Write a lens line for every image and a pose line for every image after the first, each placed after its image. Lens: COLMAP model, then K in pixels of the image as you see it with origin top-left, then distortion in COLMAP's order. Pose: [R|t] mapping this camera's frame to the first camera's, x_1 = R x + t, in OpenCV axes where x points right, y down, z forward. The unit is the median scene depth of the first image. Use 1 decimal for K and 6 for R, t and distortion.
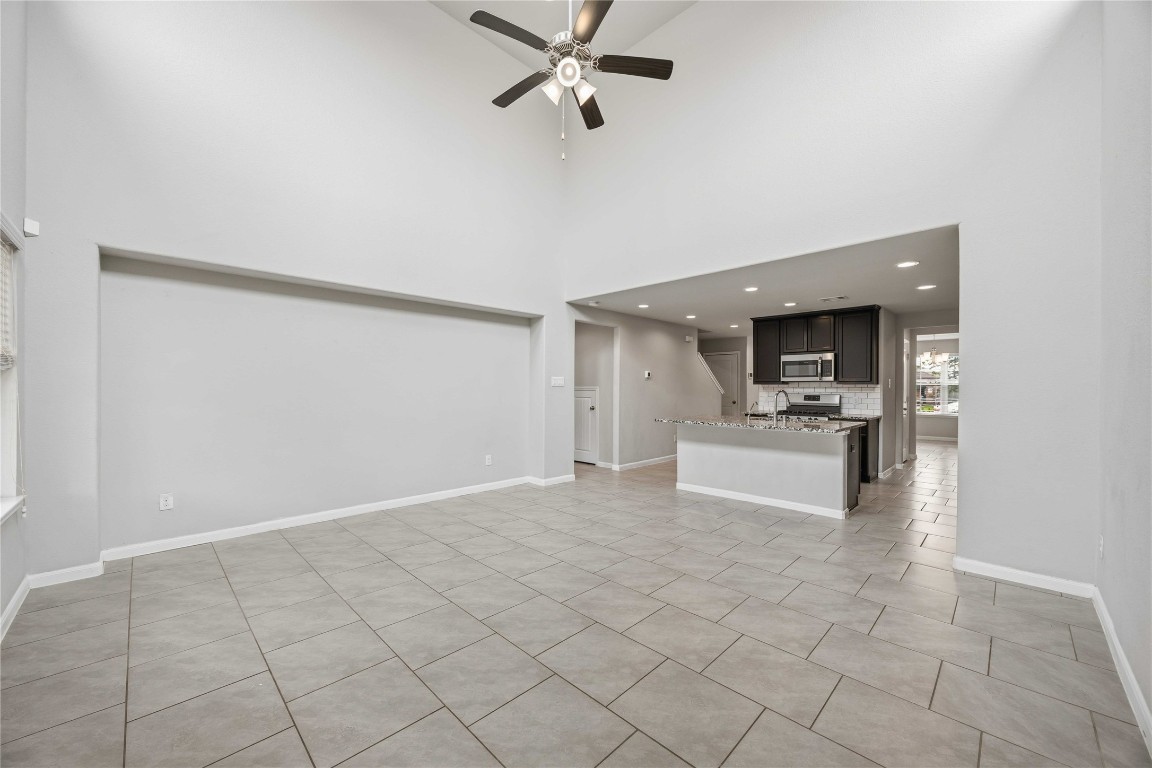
lens RADIAL K [[438.7, 0, 574.3], [0, 438.7, 383.5], [0, 0, 1]] dist [-0.002158, -0.000323]
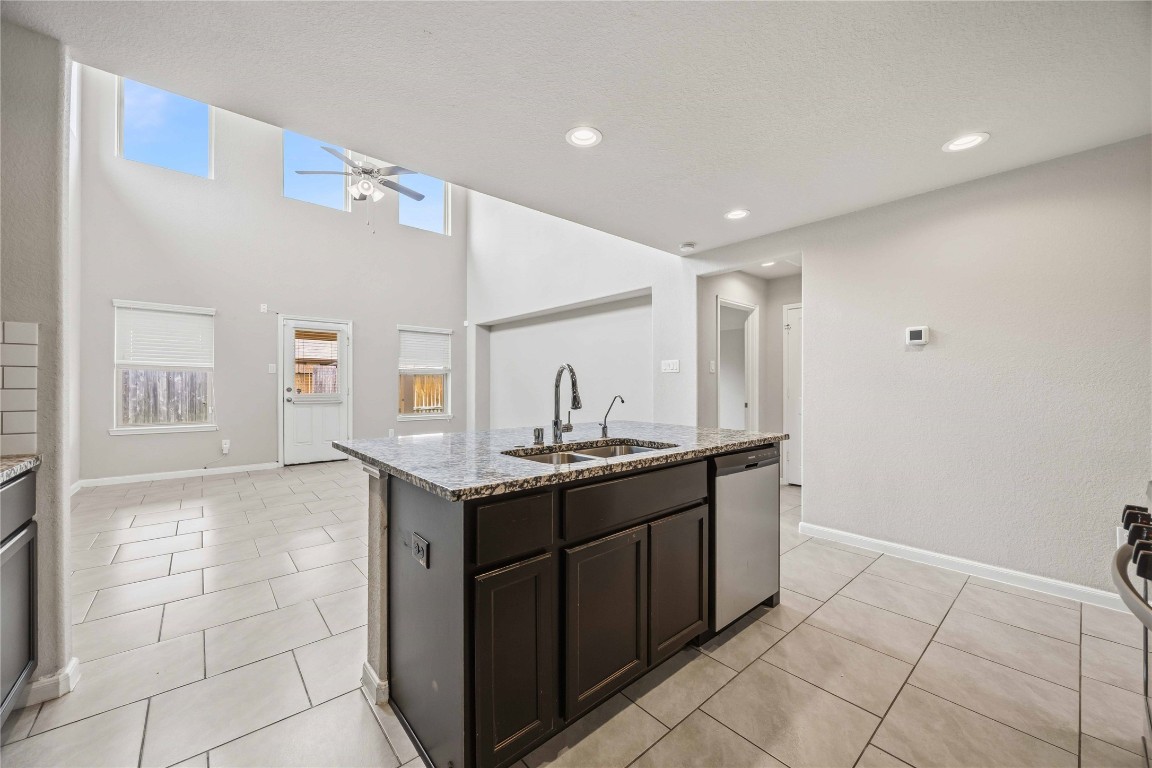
lens RADIAL K [[438.7, 0, 574.3], [0, 438.7, 383.5], [0, 0, 1]] dist [-0.002158, -0.000323]
pose [[-0.076407, -0.008165, -0.997043, 1.098428], [0.006675, 0.999940, -0.008700, 0.046020], [0.997054, -0.007320, -0.076348, 1.335340]]
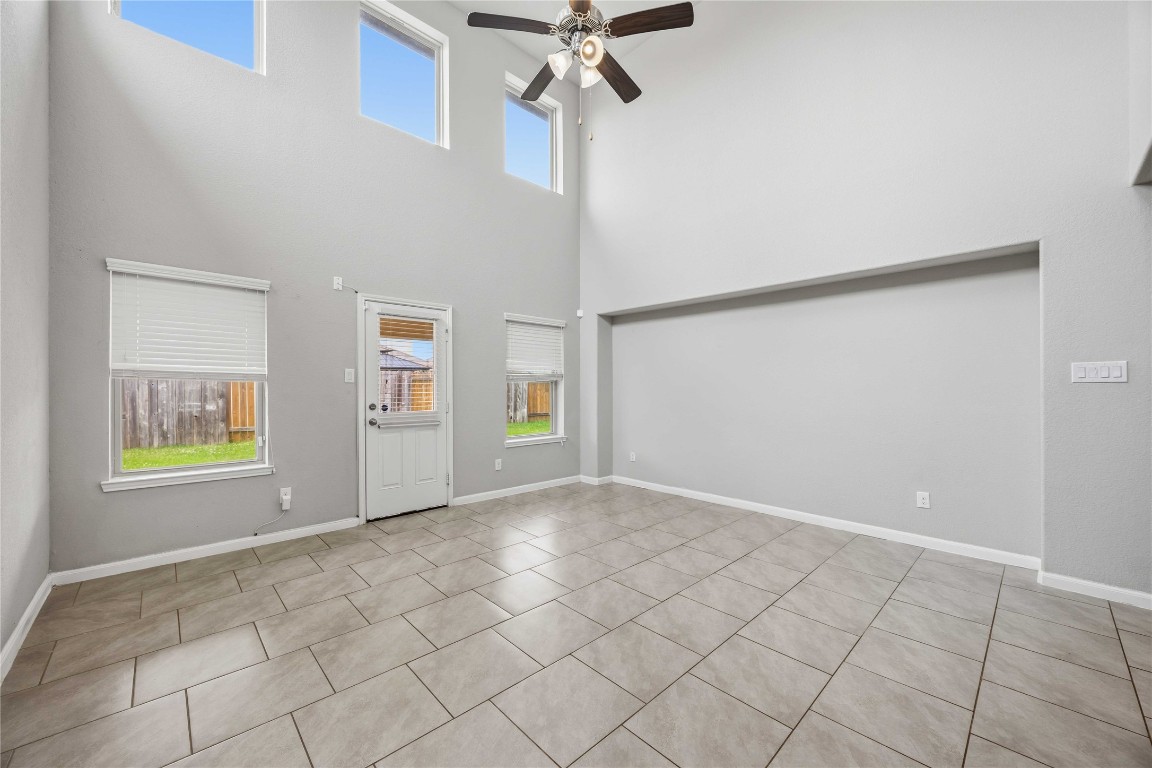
lens RADIAL K [[444.5, 0, 571.7], [0, 444.5, 387.8], [0, 0, 1]] dist [-0.000502, -0.000292]
pose [[-0.036816, -0.004713, -0.999311, 0.656546], [0.010438, 0.999933, -0.005100, 0.012625], [0.999268, -0.010619, -0.036765, 0.716016]]
